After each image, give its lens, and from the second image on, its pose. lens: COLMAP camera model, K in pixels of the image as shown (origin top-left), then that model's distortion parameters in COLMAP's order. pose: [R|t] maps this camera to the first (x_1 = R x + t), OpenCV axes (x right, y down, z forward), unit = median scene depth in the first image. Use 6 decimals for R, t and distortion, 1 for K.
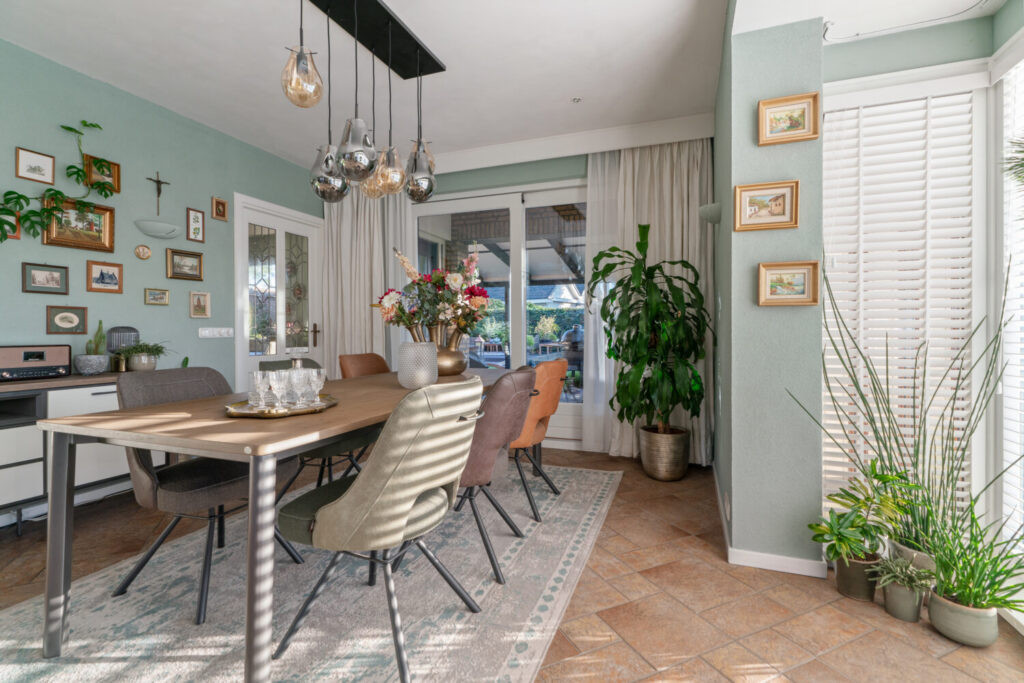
lens RADIAL K [[471.7, 0, 514.1], [0, 471.7, 334.3], [0, 0, 1]] dist [0.000997, -0.000360]
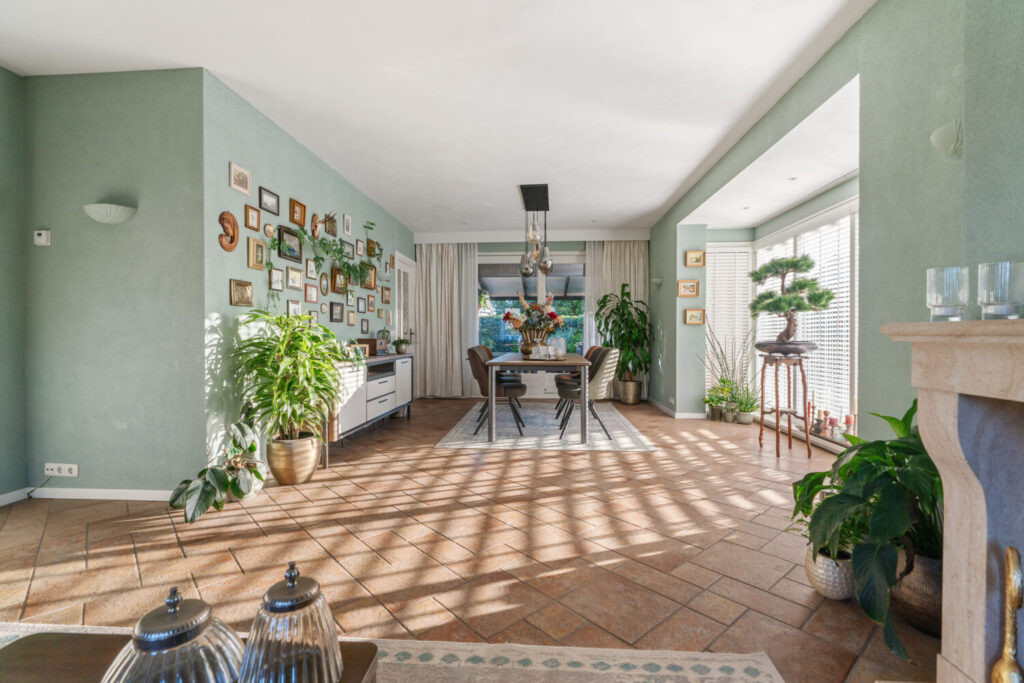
lens RADIAL K [[469.5, 0, 512.0], [0, 469.5, 341.5], [0, 0, 1]] dist [-0.000768, -0.000068]
pose [[0.958649, -0.000561, 0.284589, -0.908228], [-0.000872, 0.999988, 0.004909, 0.021194], [-0.284588, -0.004954, 0.958637, -0.987787]]
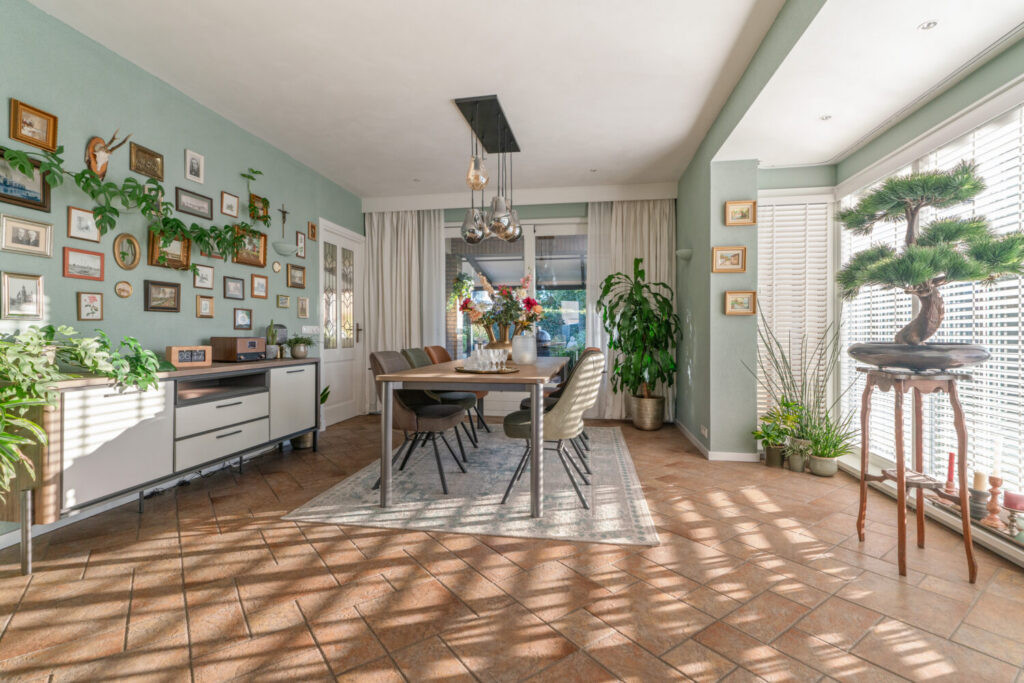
lens RADIAL K [[484.4, 0, 508.5], [0, 484.4, 335.8], [0, 0, 1]] dist [0.000214, 0.000488]
pose [[0.981896, 0.001639, 0.189414, -0.465818], [-0.001445, 0.999998, -0.001162, 0.017242], [-0.189415, 0.000868, 0.981897, -0.476055]]
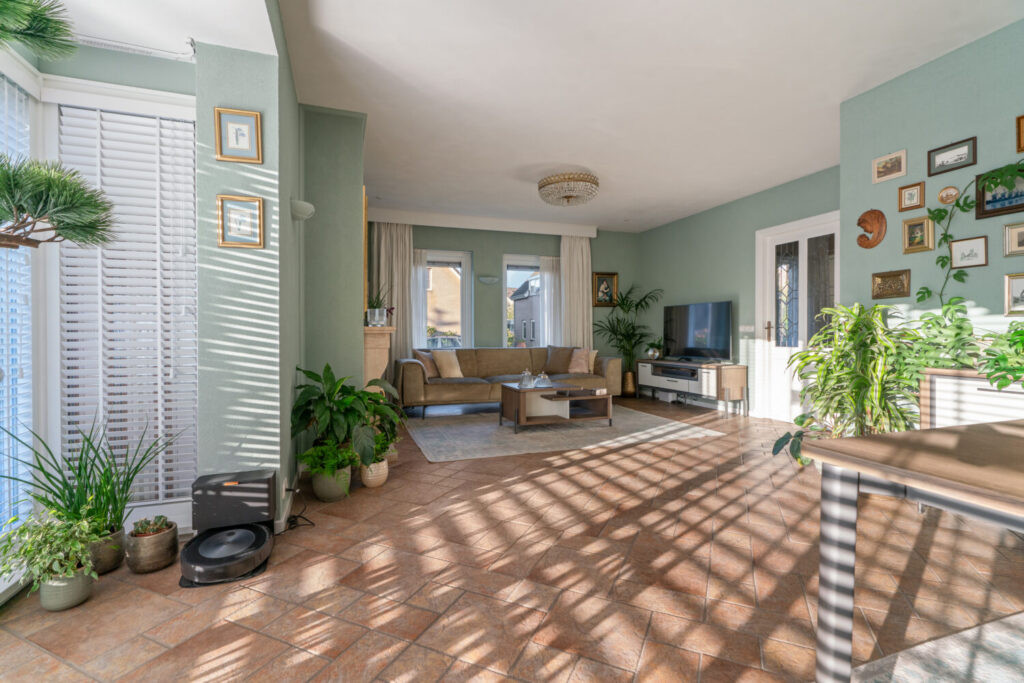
lens RADIAL K [[469.5, 0, 512.0], [0, 469.5, 341.5], [0, 0, 1]] dist [-0.000768, -0.000068]
pose [[-0.767841, 0.014013, -0.640487, 0.156753], [-0.001324, 0.999724, 0.023460, 0.022729], [0.640639, 0.018862, -0.767611, 0.530397]]
